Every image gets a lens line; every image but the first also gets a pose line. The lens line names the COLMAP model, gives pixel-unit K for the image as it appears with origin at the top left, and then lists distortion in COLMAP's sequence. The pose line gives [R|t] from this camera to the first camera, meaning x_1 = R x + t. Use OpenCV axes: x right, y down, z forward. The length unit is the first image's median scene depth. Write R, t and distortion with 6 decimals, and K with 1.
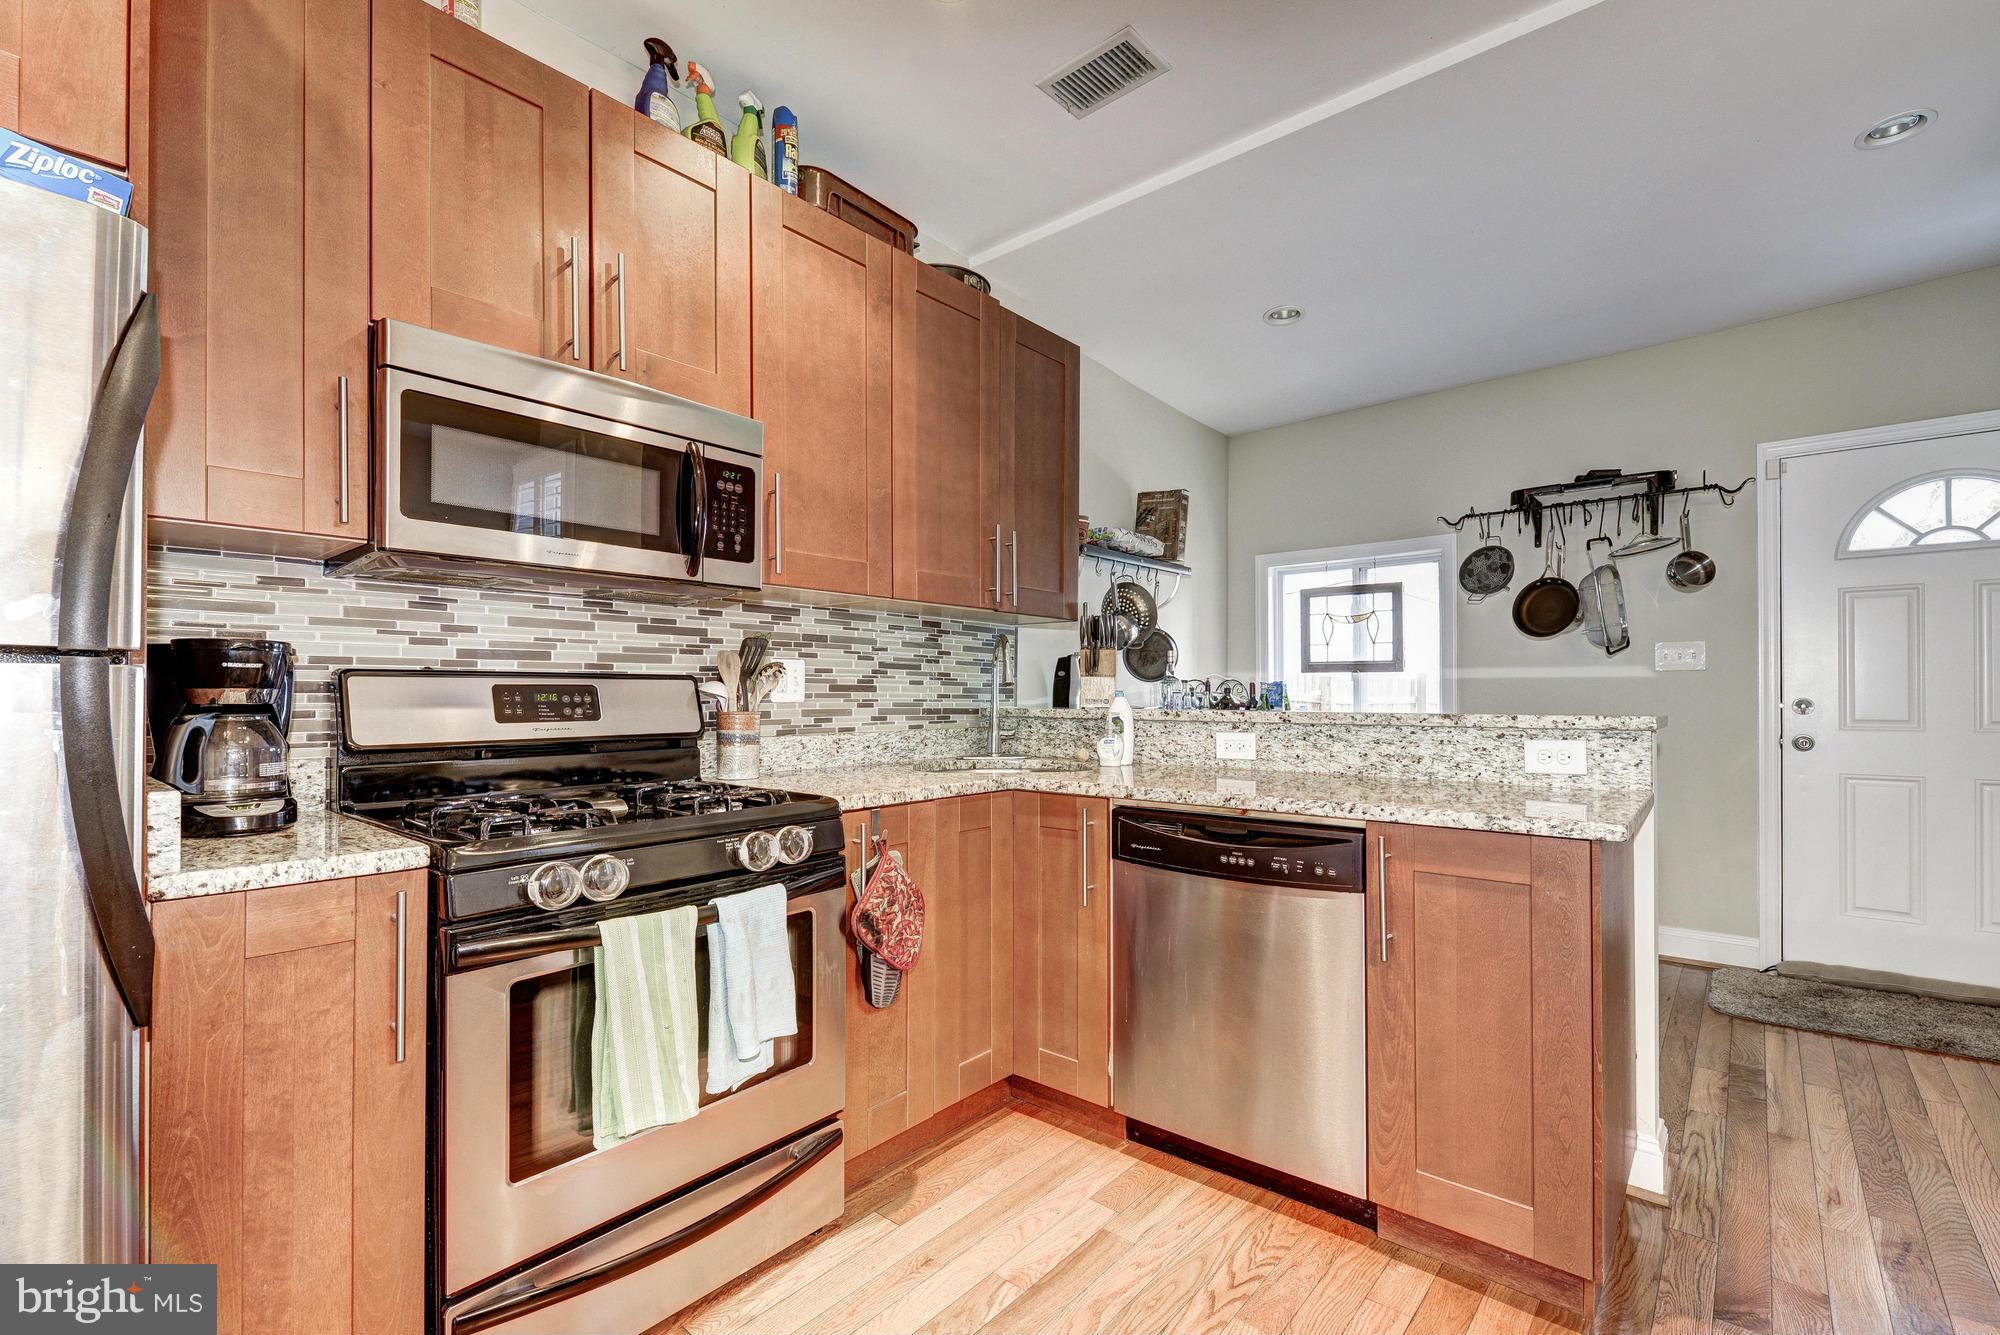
lens RADIAL K [[872.5, 0, 987.8], [0, 872.5, 692.3], [0, 0, 1]] dist [0.006896, -0.005511]
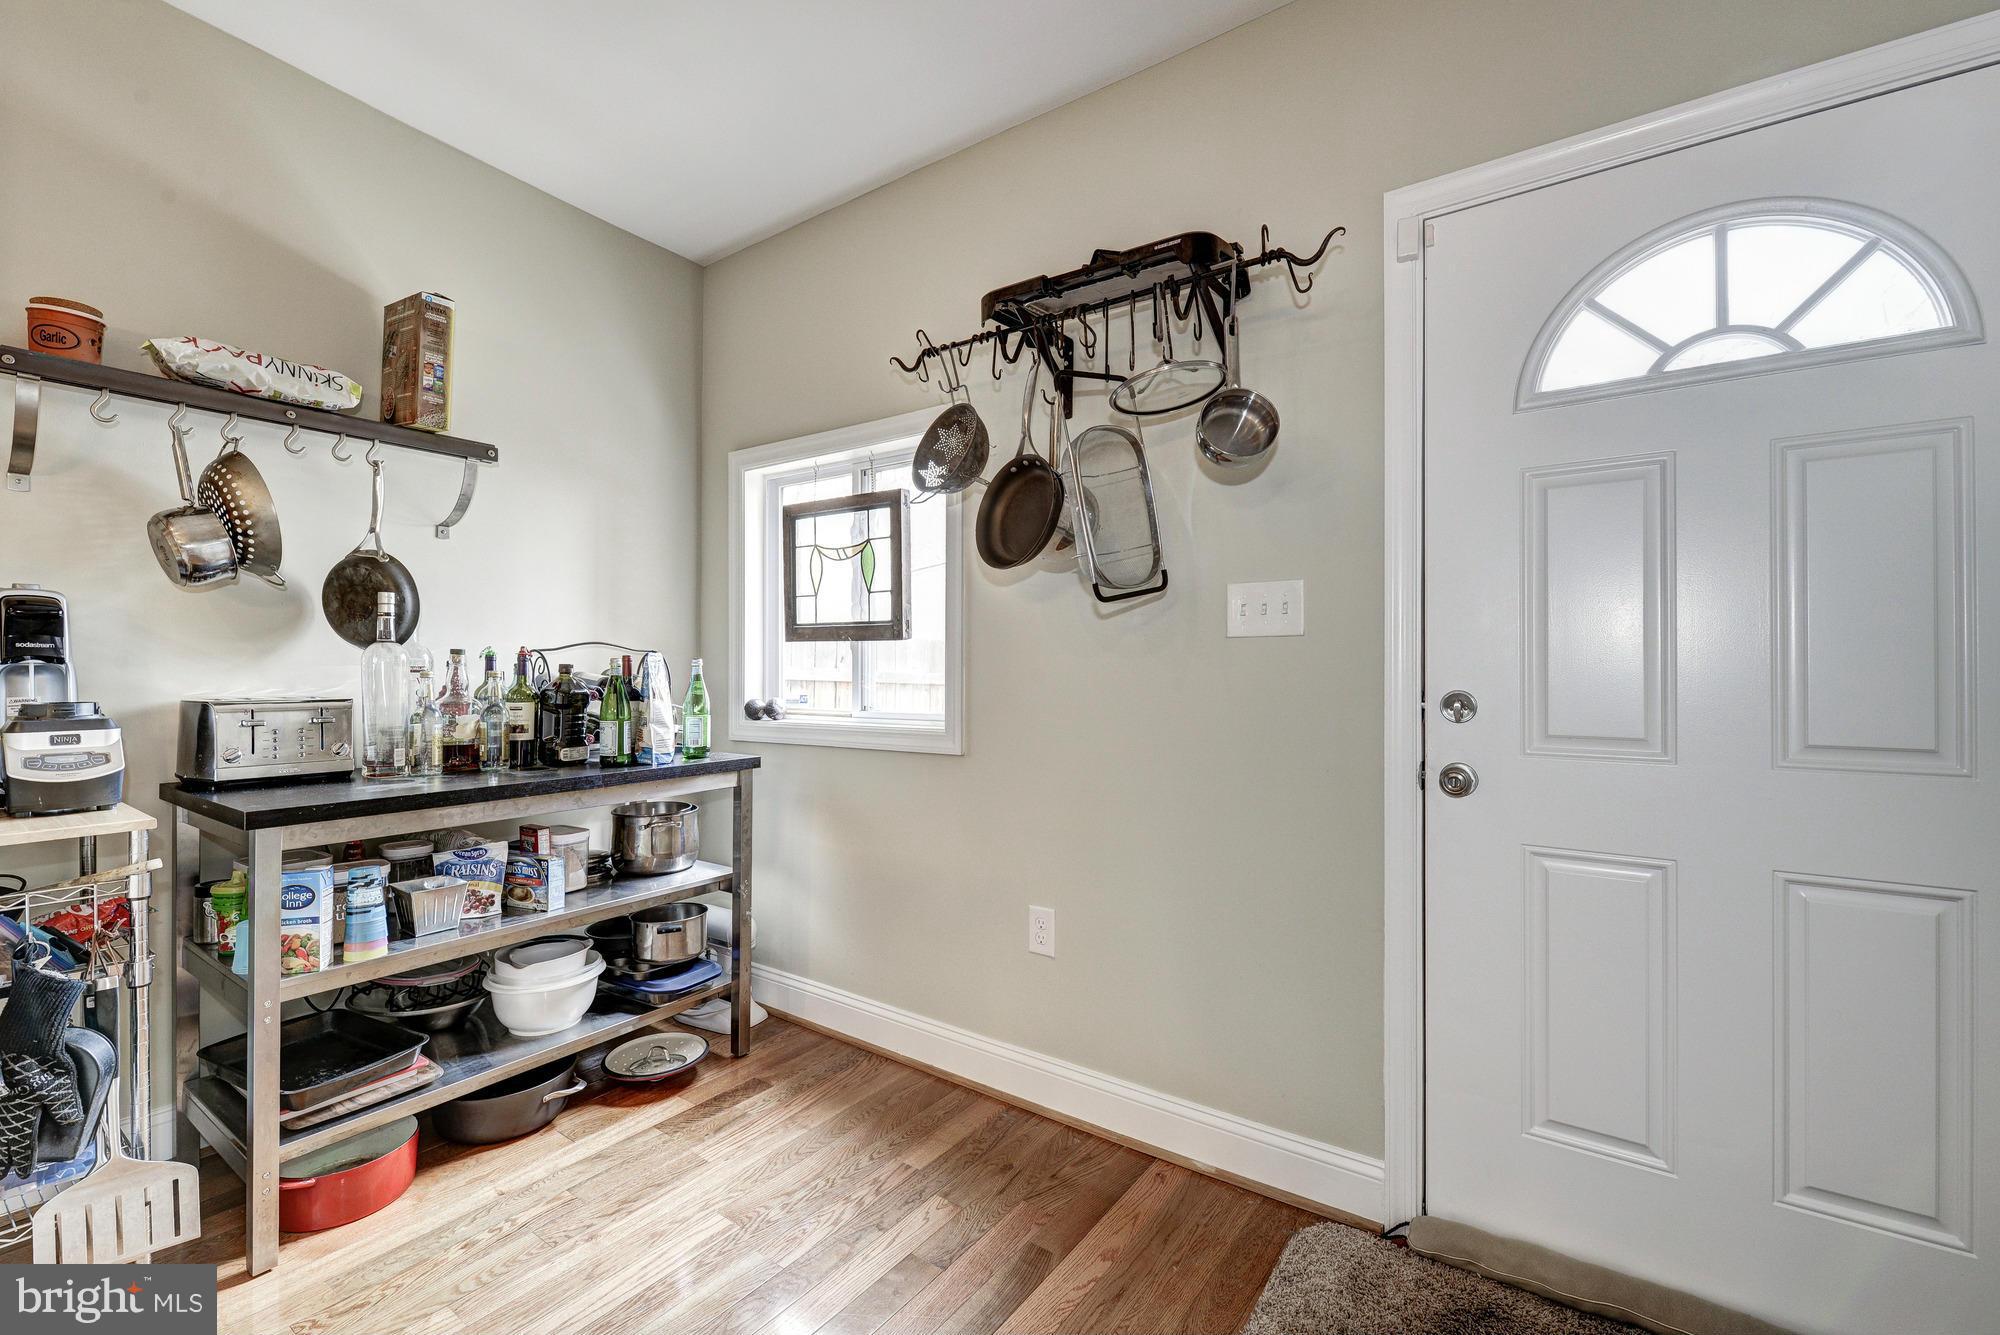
lens RADIAL K [[872.5, 0, 968.3], [0, 872.5, 671.7], [0, 0, 1]] dist [0.006896, -0.005511]
pose [[0.997105, 0.008975, 0.075504, 0.613894], [-0.008752, 0.999956, -0.003286, 0.000411], [-0.075530, 0.002616, 0.997140, 0.520037]]
